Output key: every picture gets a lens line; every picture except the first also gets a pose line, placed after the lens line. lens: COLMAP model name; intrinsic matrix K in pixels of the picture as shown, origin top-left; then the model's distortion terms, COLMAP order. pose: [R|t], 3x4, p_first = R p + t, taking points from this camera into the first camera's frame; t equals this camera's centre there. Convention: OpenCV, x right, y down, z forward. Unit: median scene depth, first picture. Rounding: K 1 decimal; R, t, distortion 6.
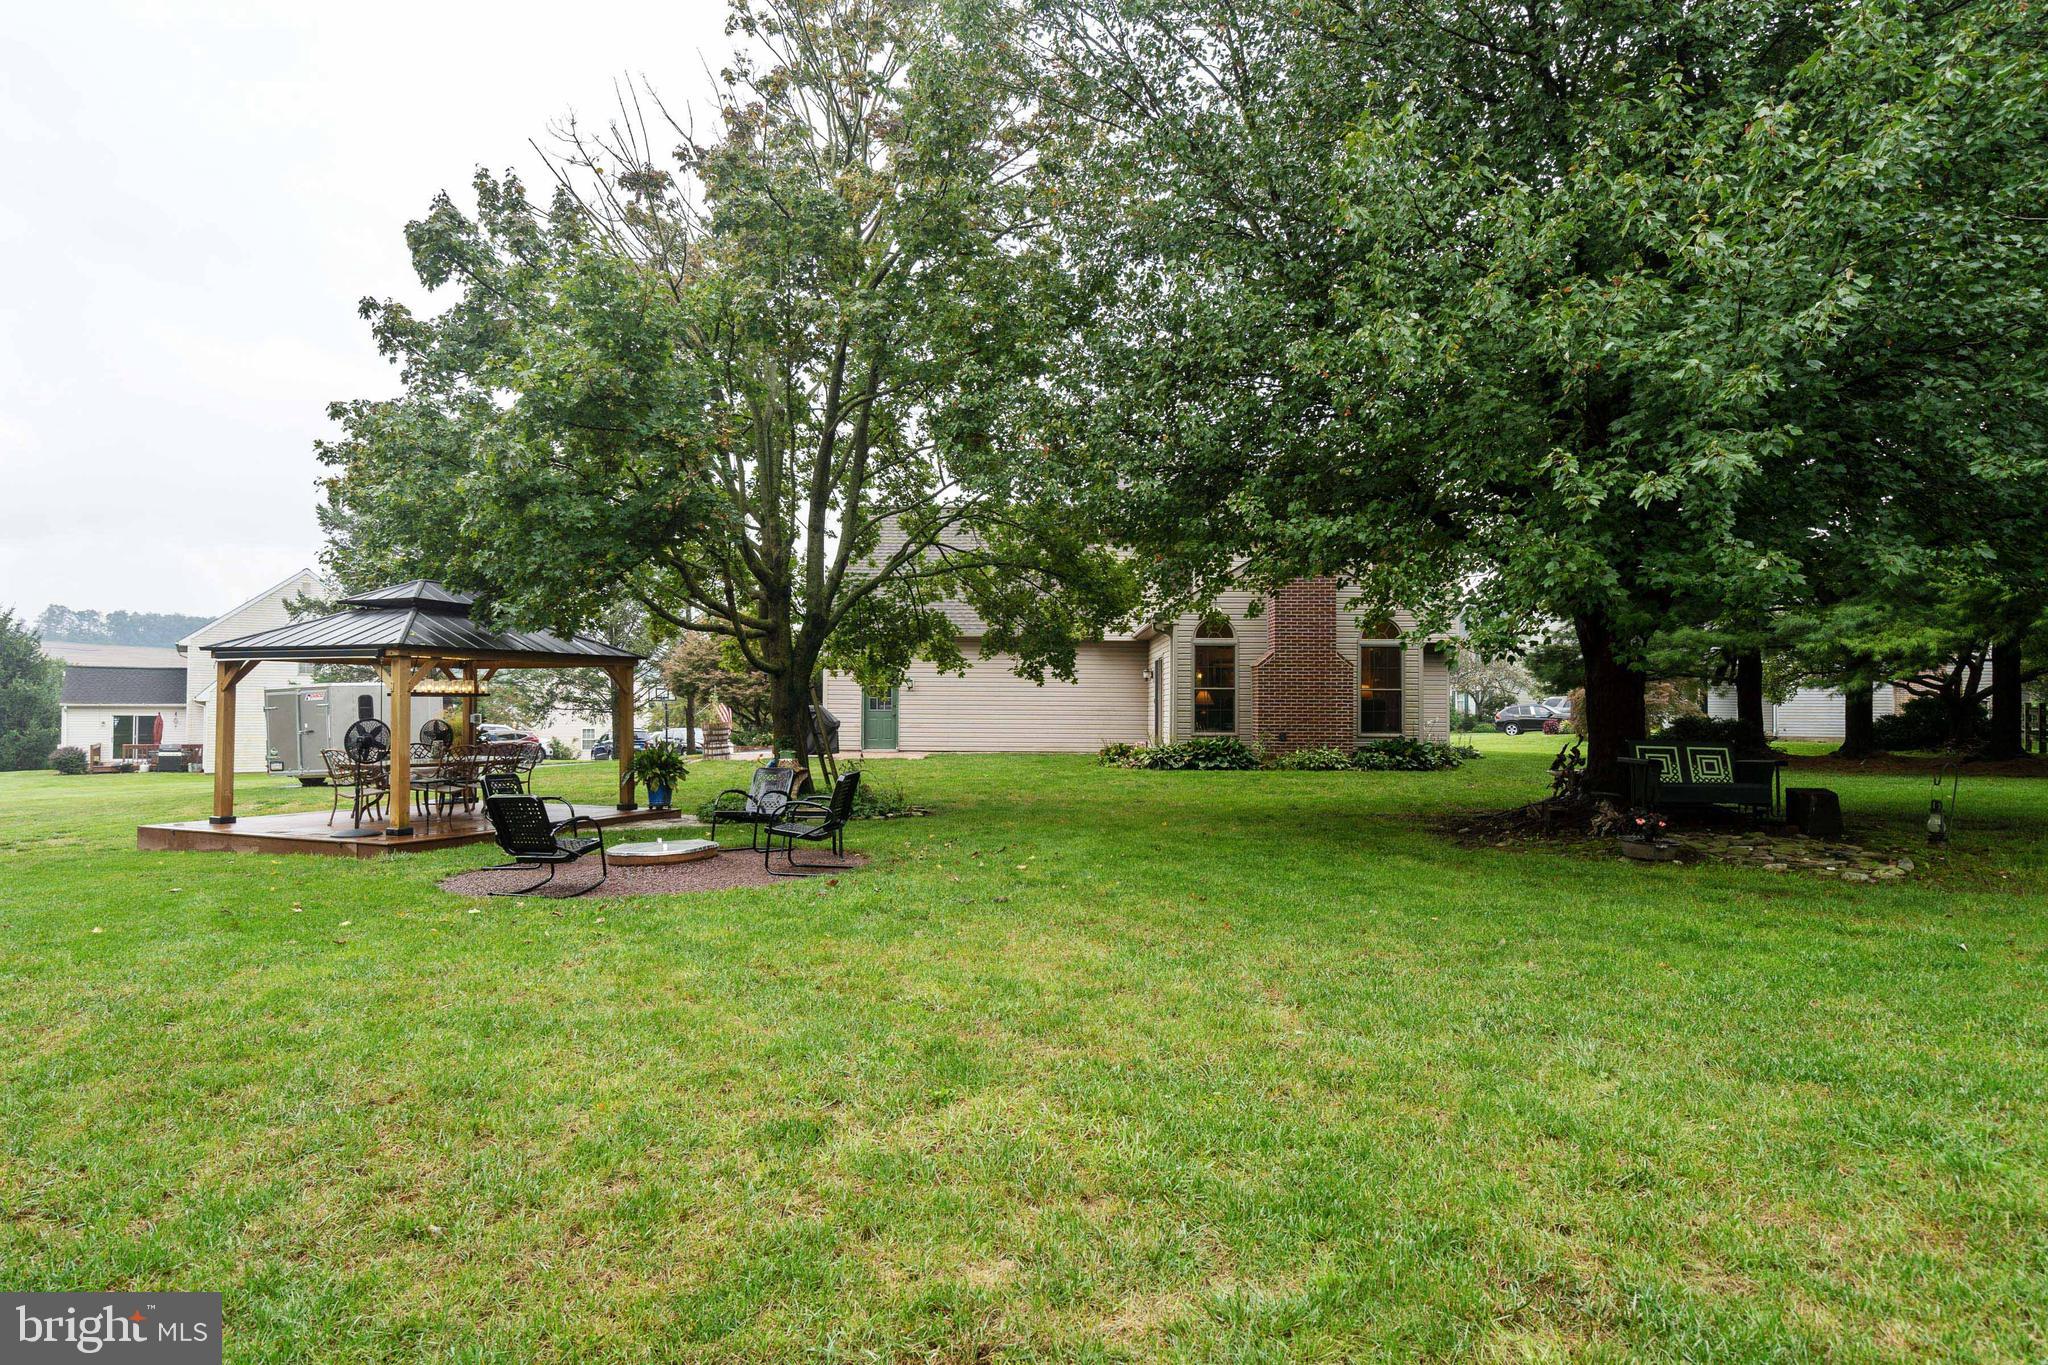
lens RADIAL K [[1175.7, 0, 1025.2], [0, 1175.7, 687.2], [0, 0, 1]] dist [0.005706, 0.000922]
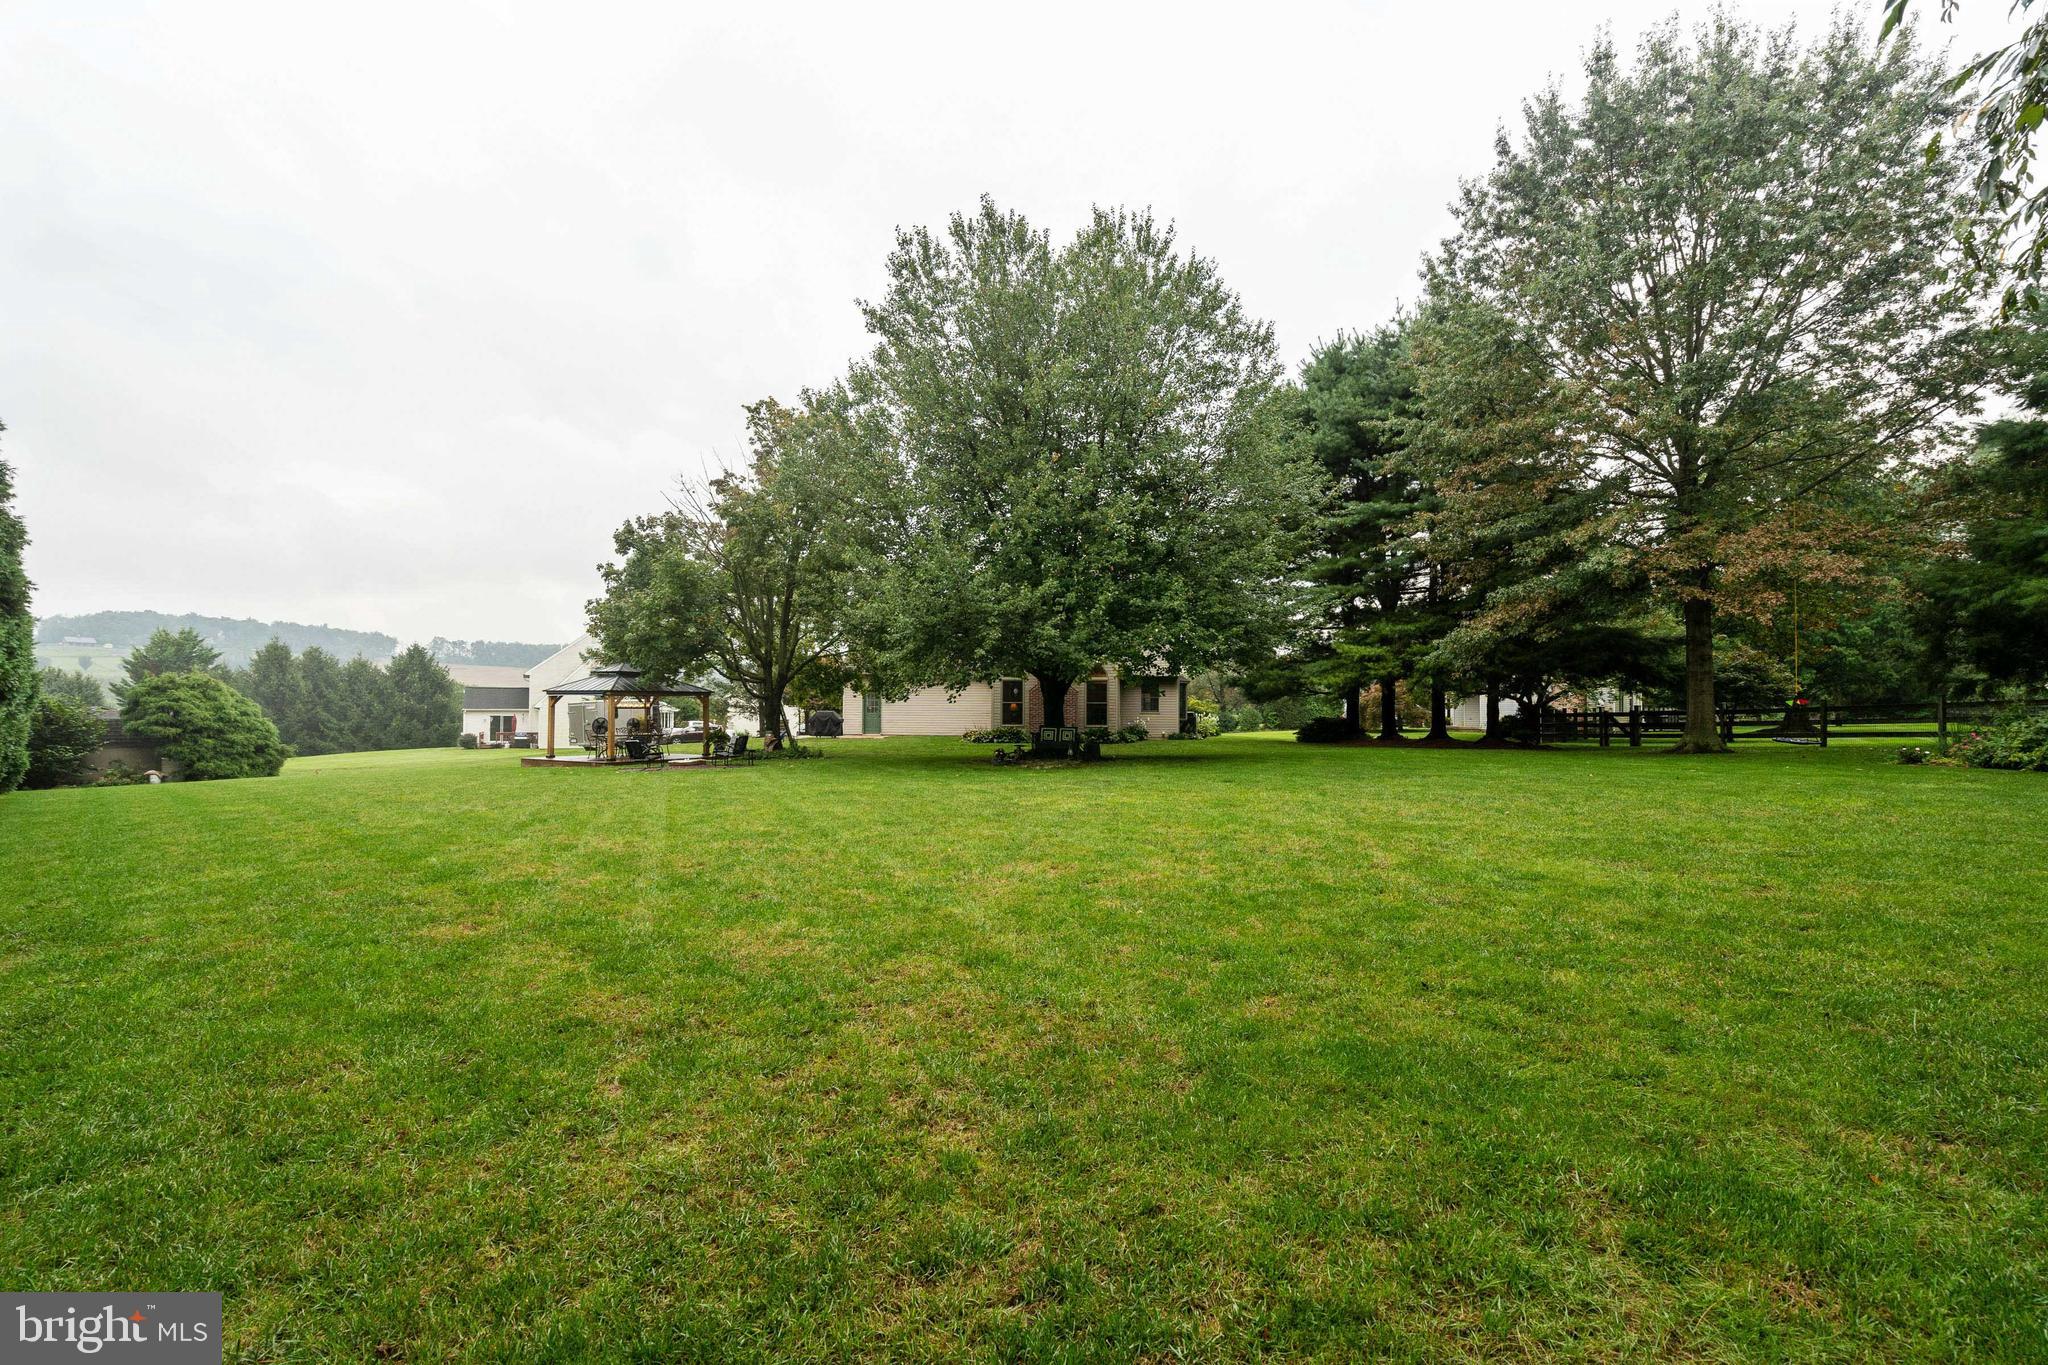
lens RADIAL K [[938.6, 0, 1023.2], [0, 938.6, 684.2], [0, 0, 1]] dist [-0.005759, -0.001085]
pose [[0.991908, -0.003474, -0.126908, 0.315273], [0.002219, 0.999947, -0.010027, -0.012117], [0.126936, 0.009664, 0.991864, -0.469459]]
